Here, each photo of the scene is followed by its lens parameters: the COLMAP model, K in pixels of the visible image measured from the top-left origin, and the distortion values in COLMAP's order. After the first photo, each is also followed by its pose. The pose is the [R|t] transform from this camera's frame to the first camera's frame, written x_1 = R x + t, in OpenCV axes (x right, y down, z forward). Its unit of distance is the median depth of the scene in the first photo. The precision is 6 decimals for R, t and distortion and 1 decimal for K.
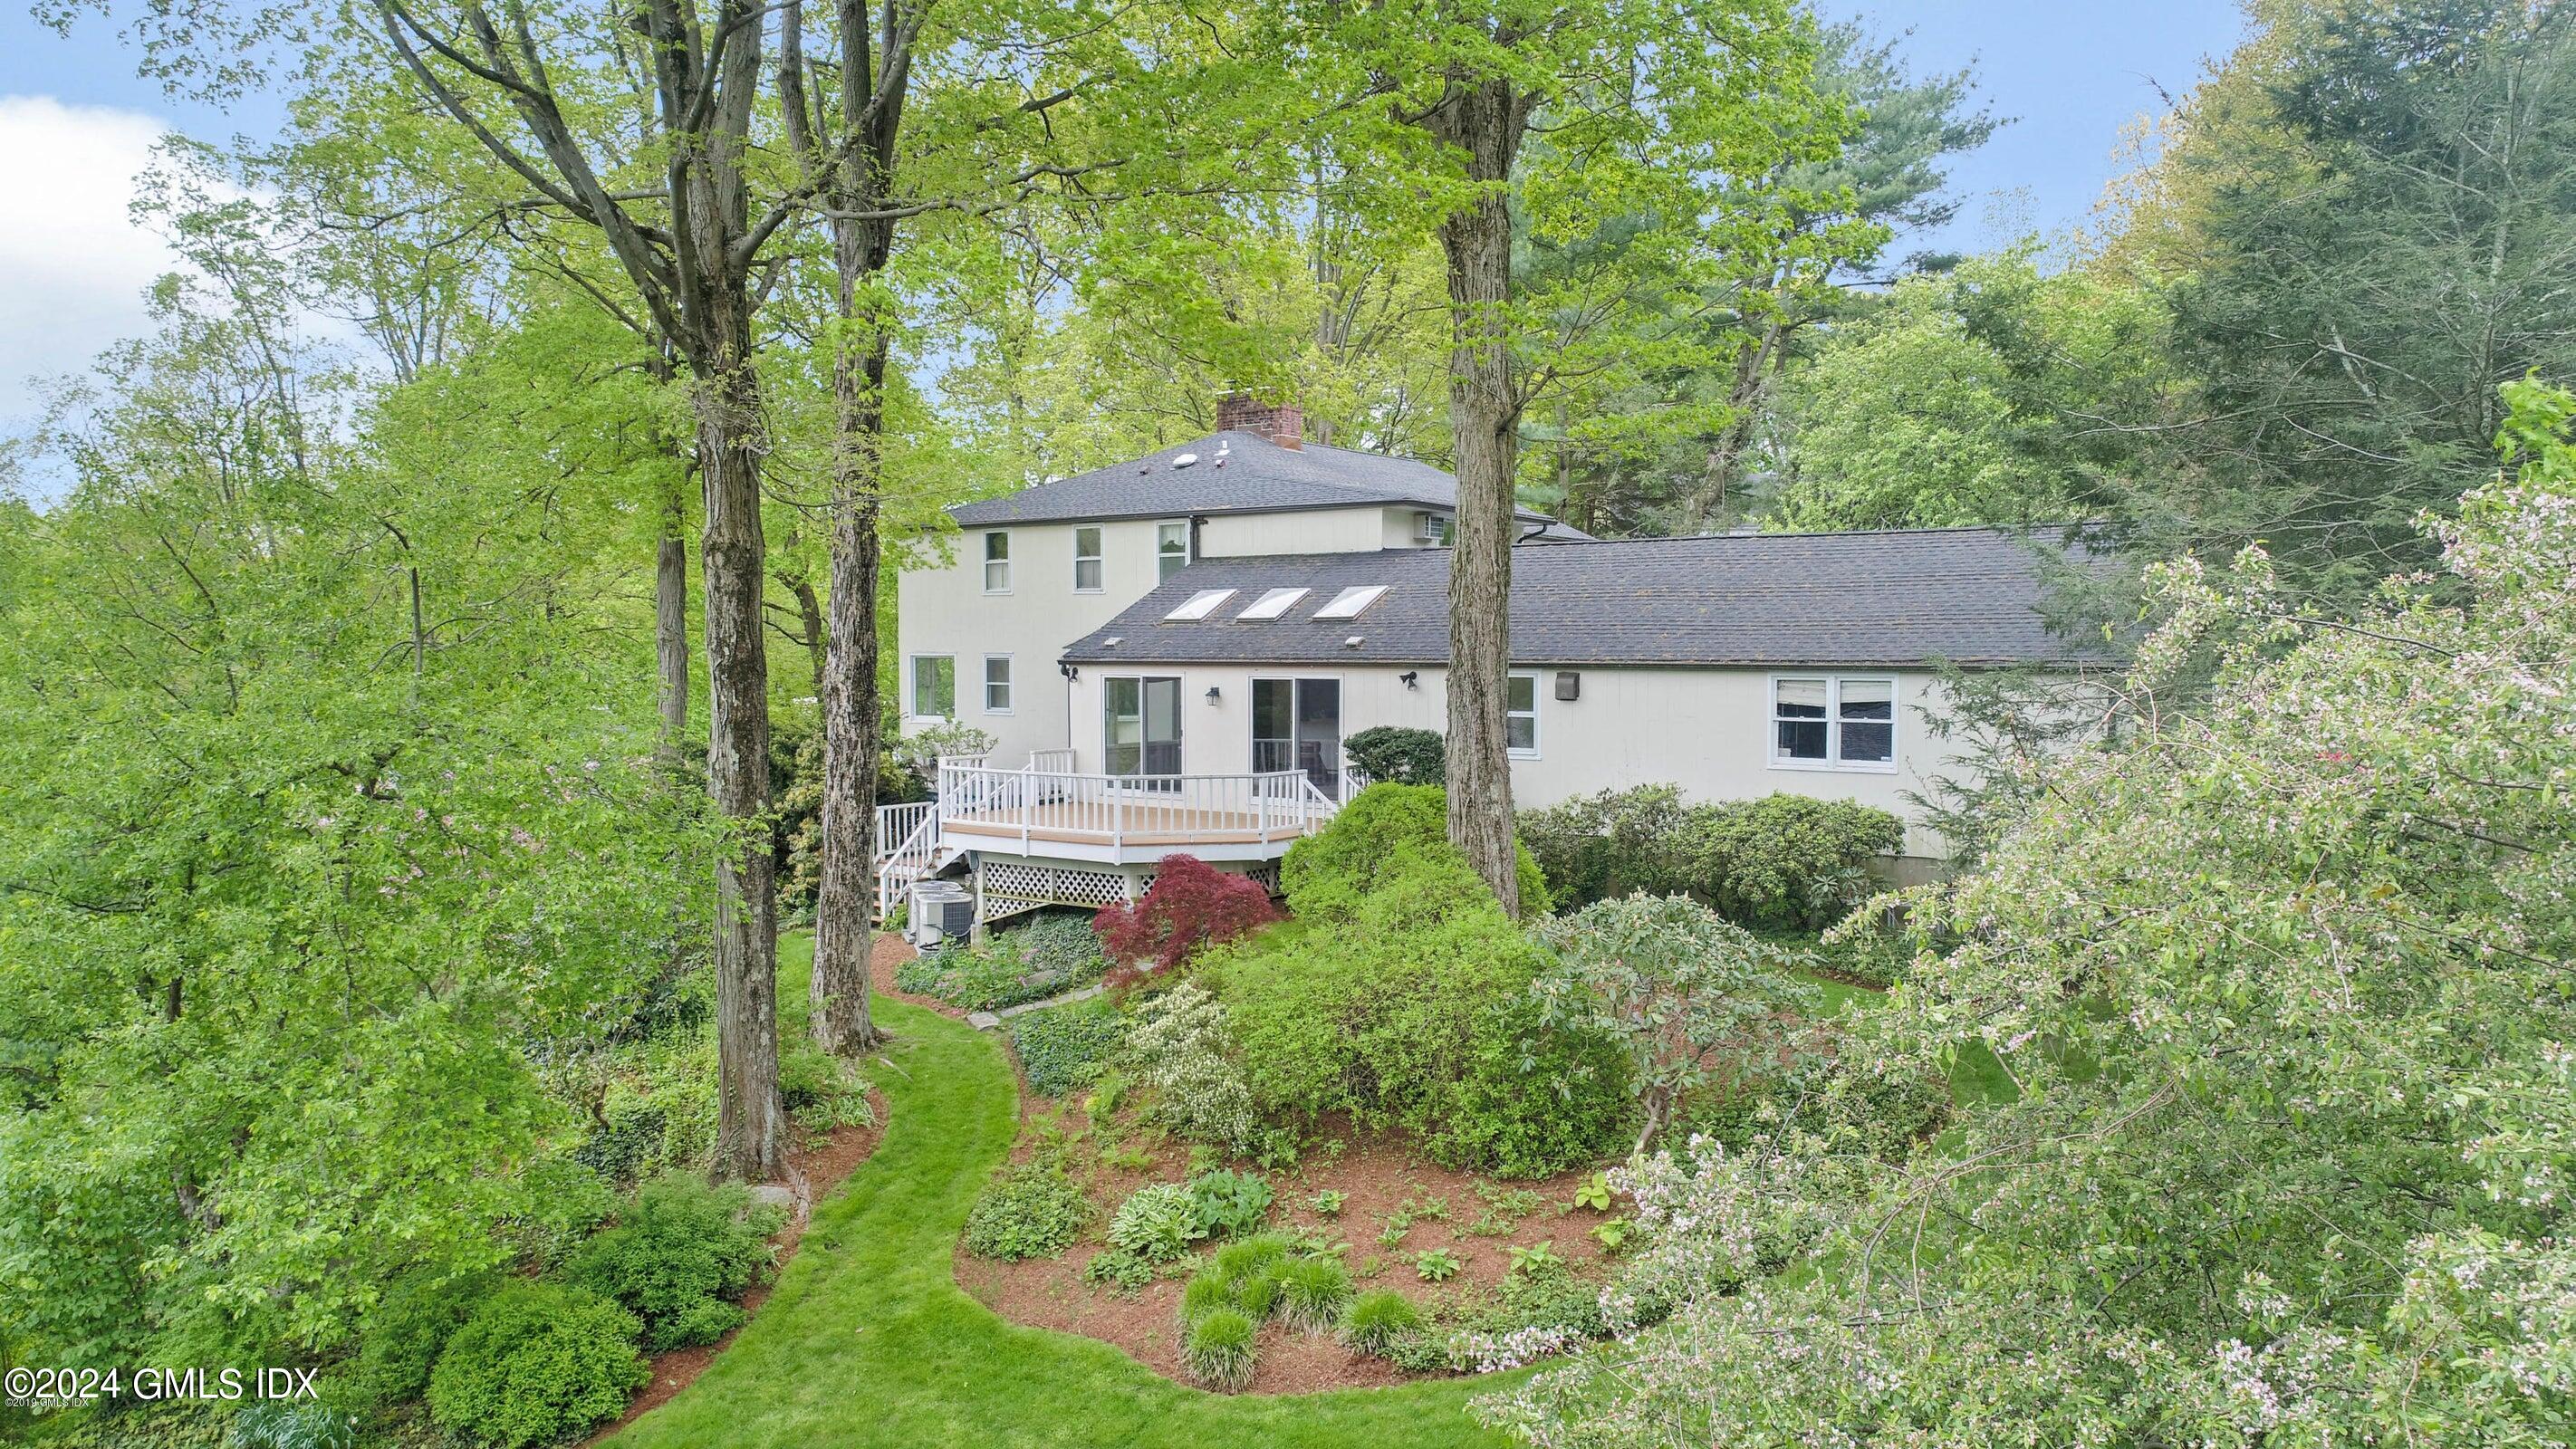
lens RADIAL K [[1845.7, 0, 1284.9], [0, 1845.7, 723.3], [0, 0, 1]] dist [0.011573, 0.002428]
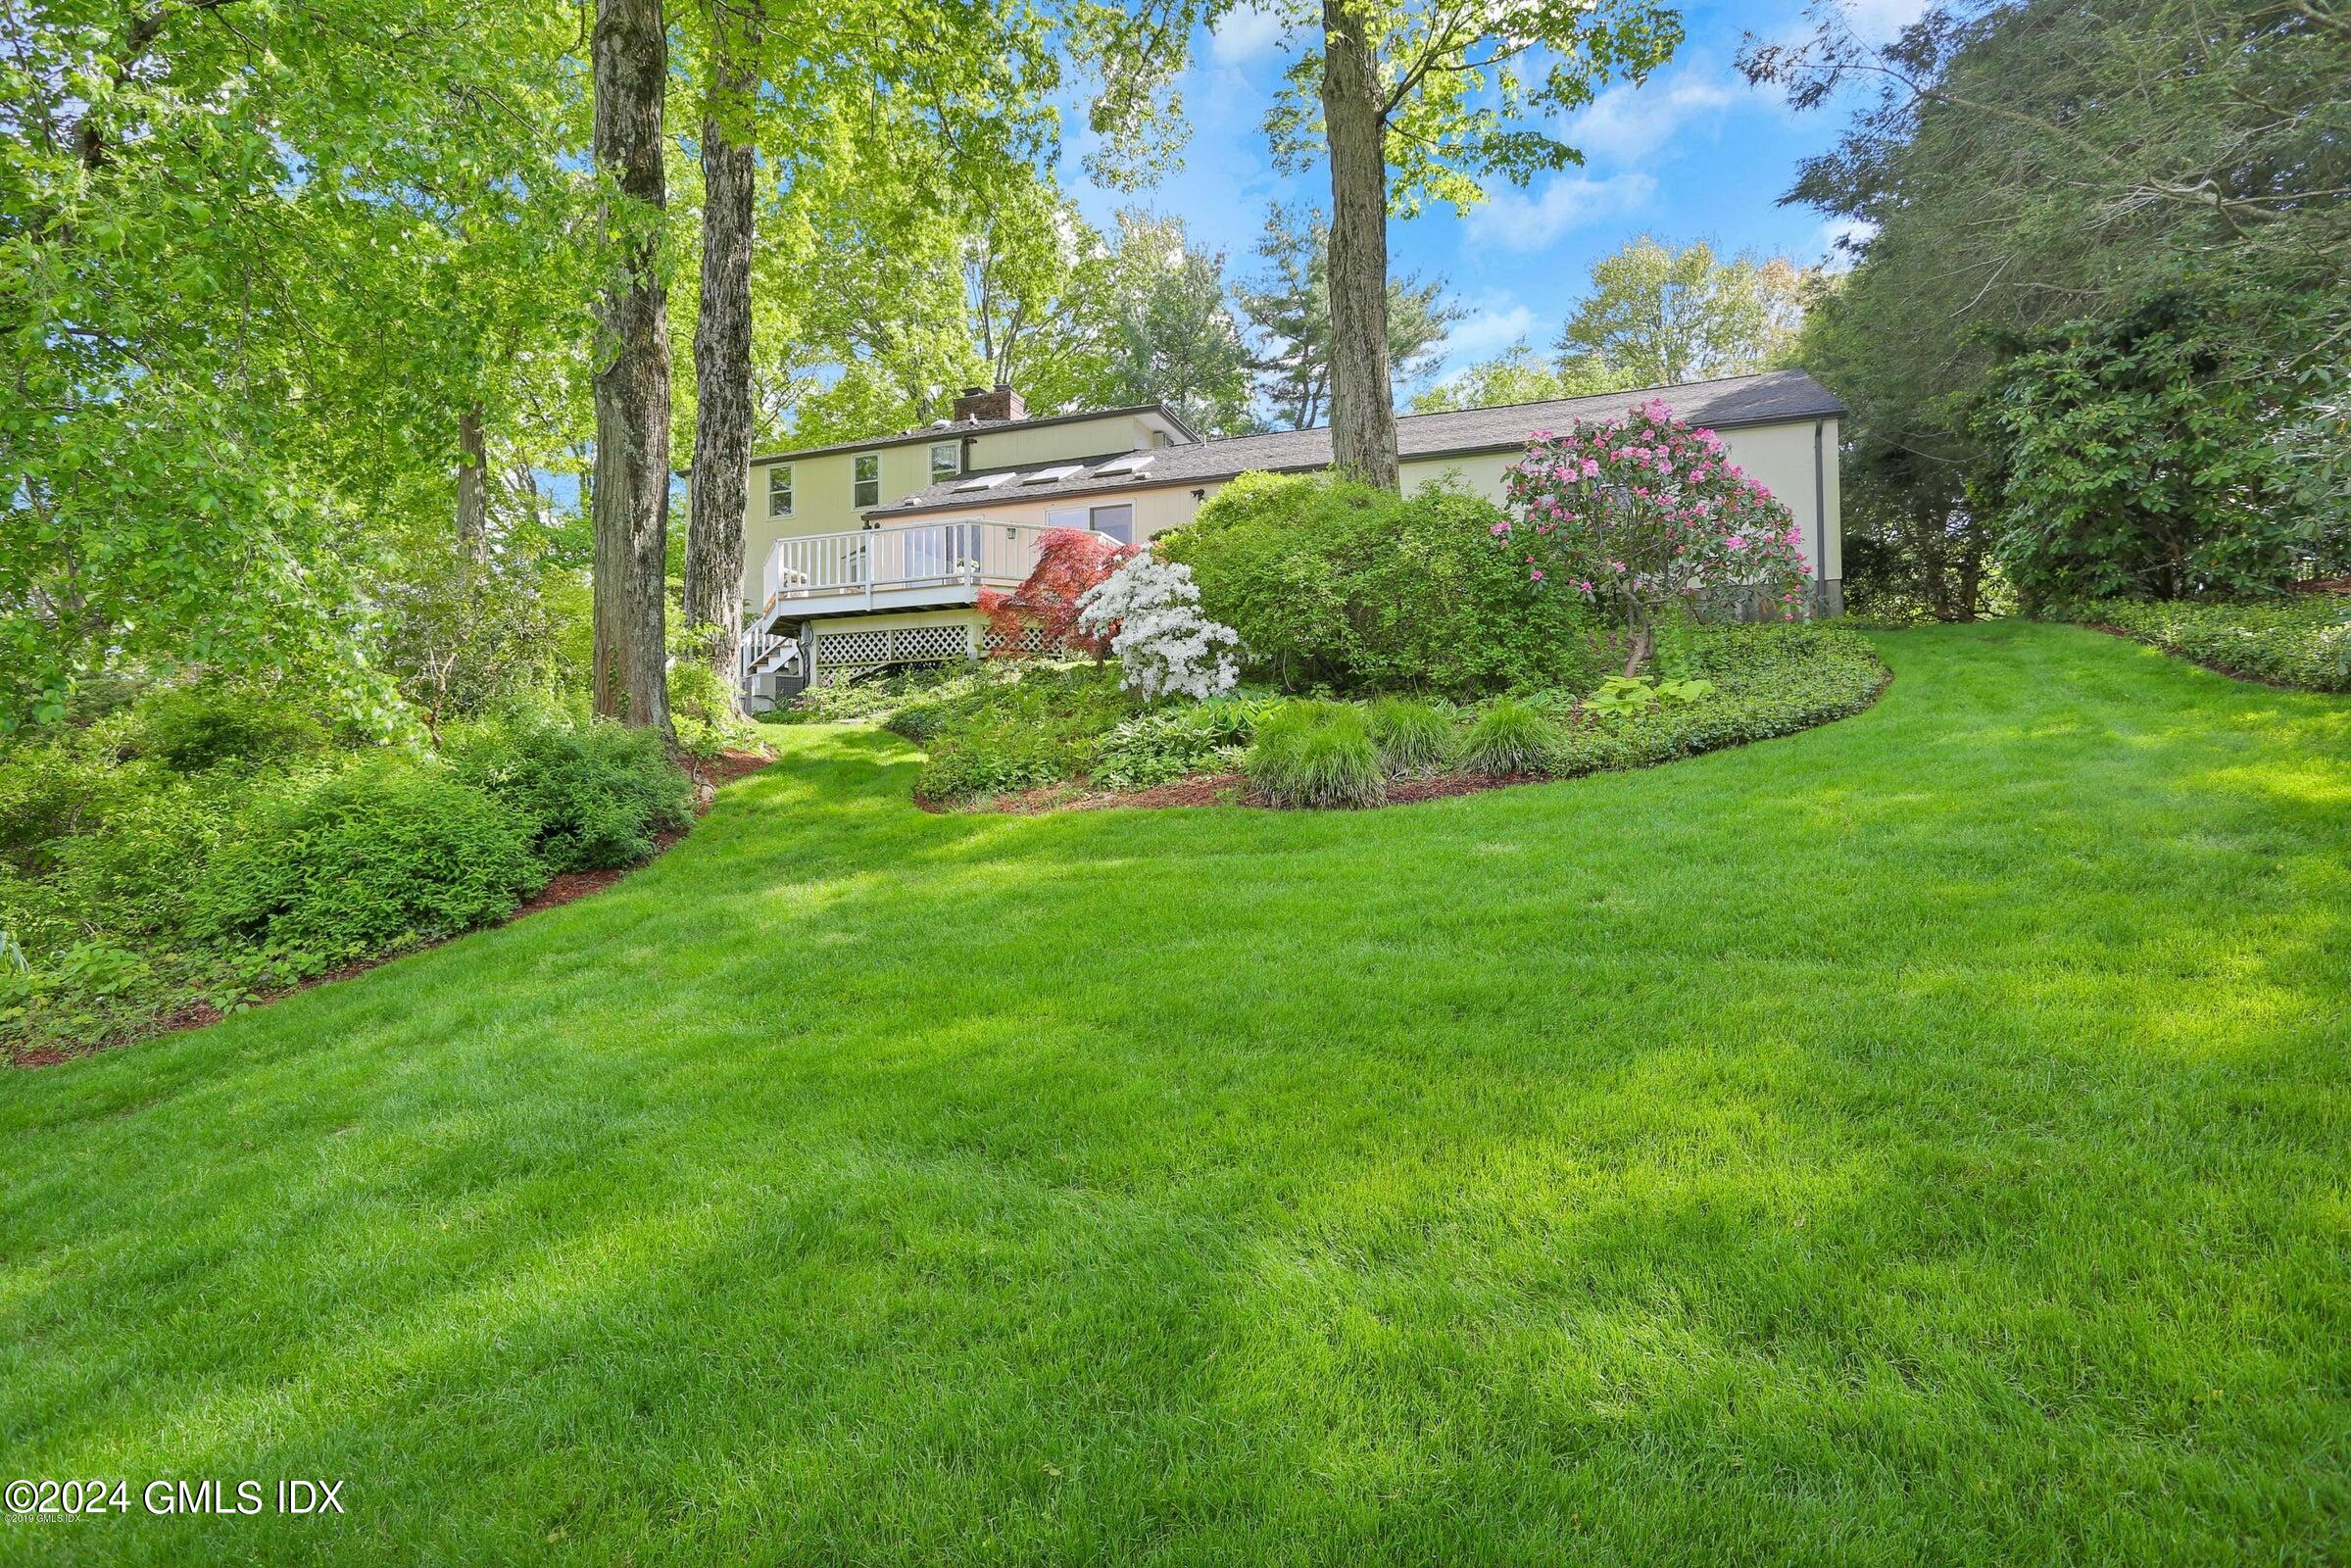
lens RADIAL K [[1200.6, 0, 1180.0], [0, 1200.6, 785.9], [0, 0, 1]] dist [-0.003589, -0.000198]
pose [[0.970686, 0.001819, 0.240344, -0.154337], [0.013480, 0.997985, -0.061994, 0.254359], [-0.239972, 0.063417, 0.968706, 0.344670]]
